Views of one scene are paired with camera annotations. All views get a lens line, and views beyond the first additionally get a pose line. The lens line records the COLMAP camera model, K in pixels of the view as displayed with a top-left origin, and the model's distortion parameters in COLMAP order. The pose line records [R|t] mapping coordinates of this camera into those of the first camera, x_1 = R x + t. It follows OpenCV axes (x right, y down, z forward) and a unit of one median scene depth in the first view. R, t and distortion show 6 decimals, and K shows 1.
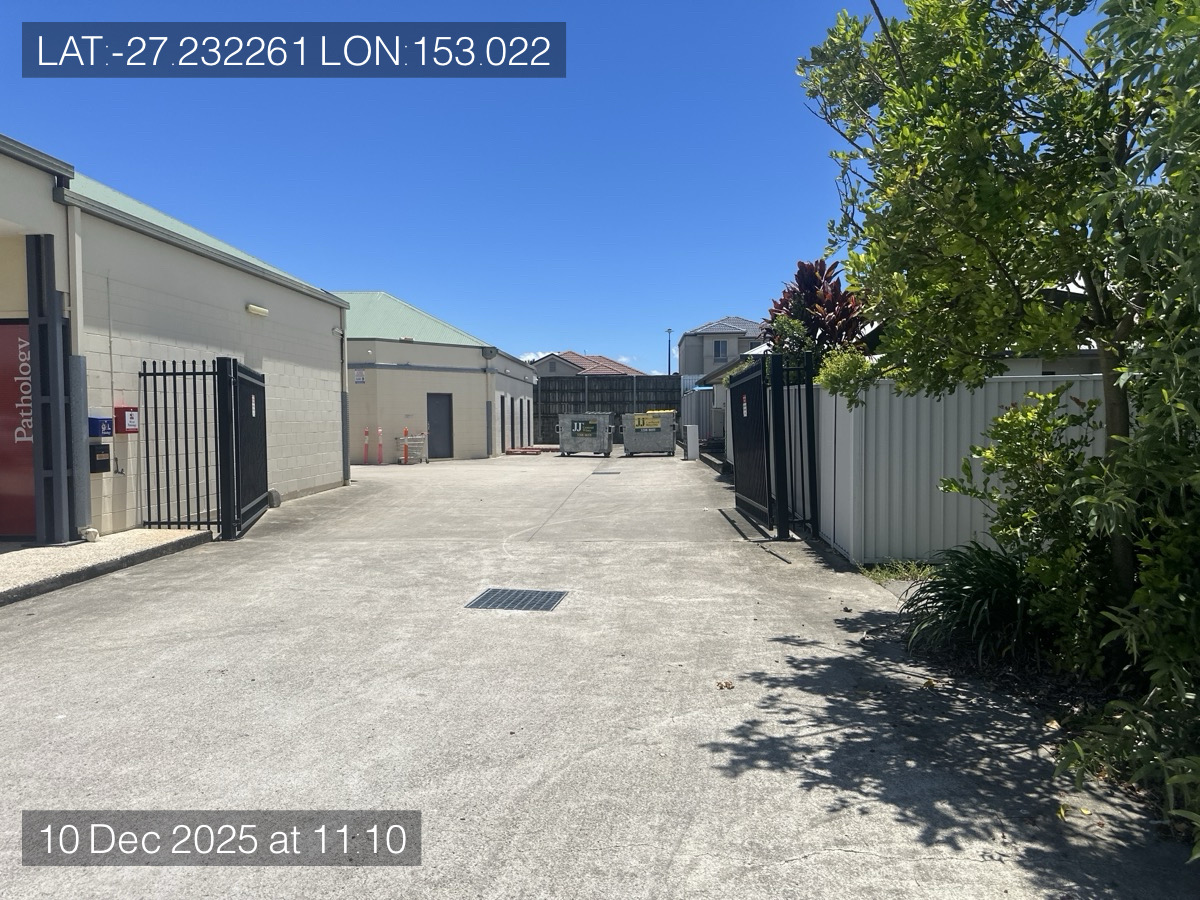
lens RADIAL K [[844.9, 0, 600.0], [0, 844.9, 450.0], [0, 0, 1]] dist [0.048895, -0.057479]
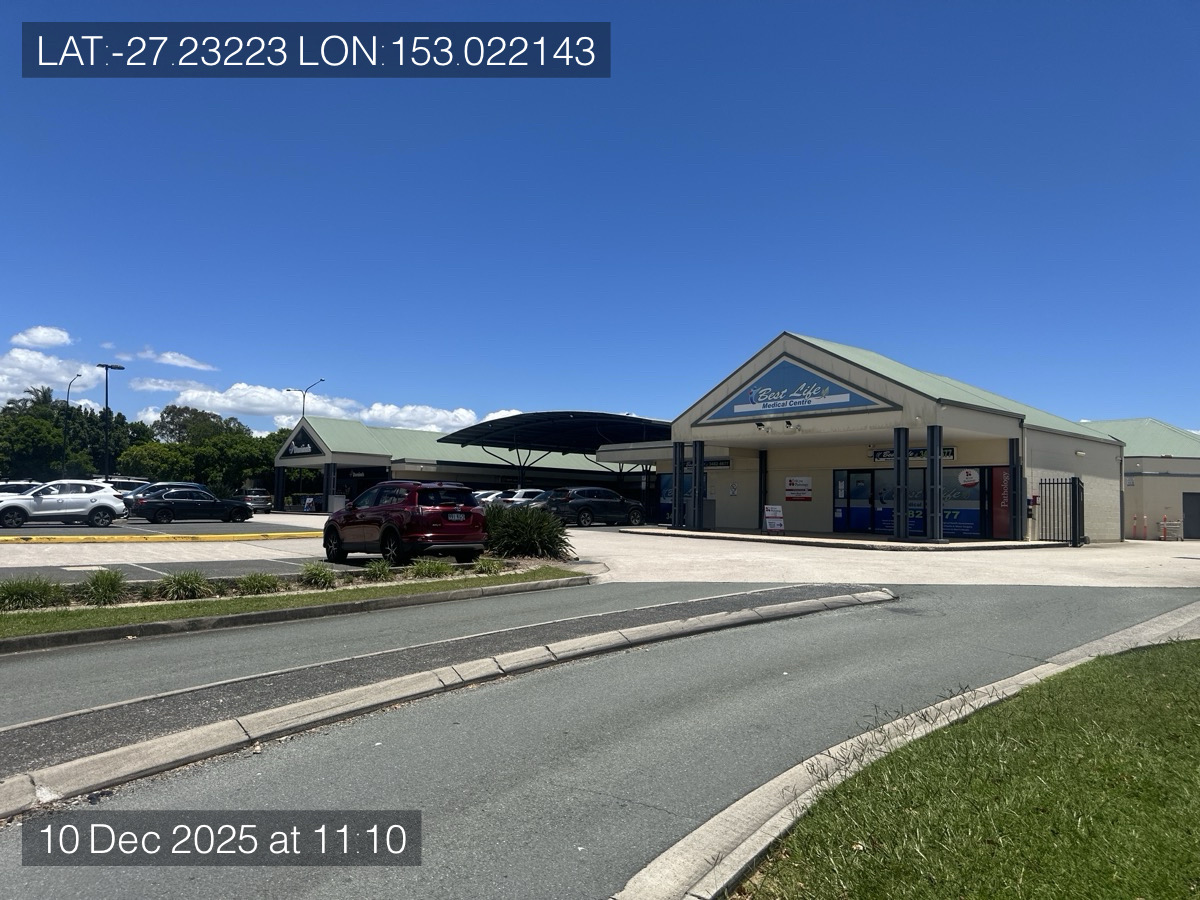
lens RADIAL K [[844.9, 0, 600.0], [0, 844.9, 450.0], [0, 0, 1]] dist [0.048895, -0.057479]
pose [[0.677871, -0.024045, -0.734788, 0.502030], [-0.061270, 0.994140, -0.089056, 0.131833], [0.732624, 0.105389, 0.672425, -1.853760]]
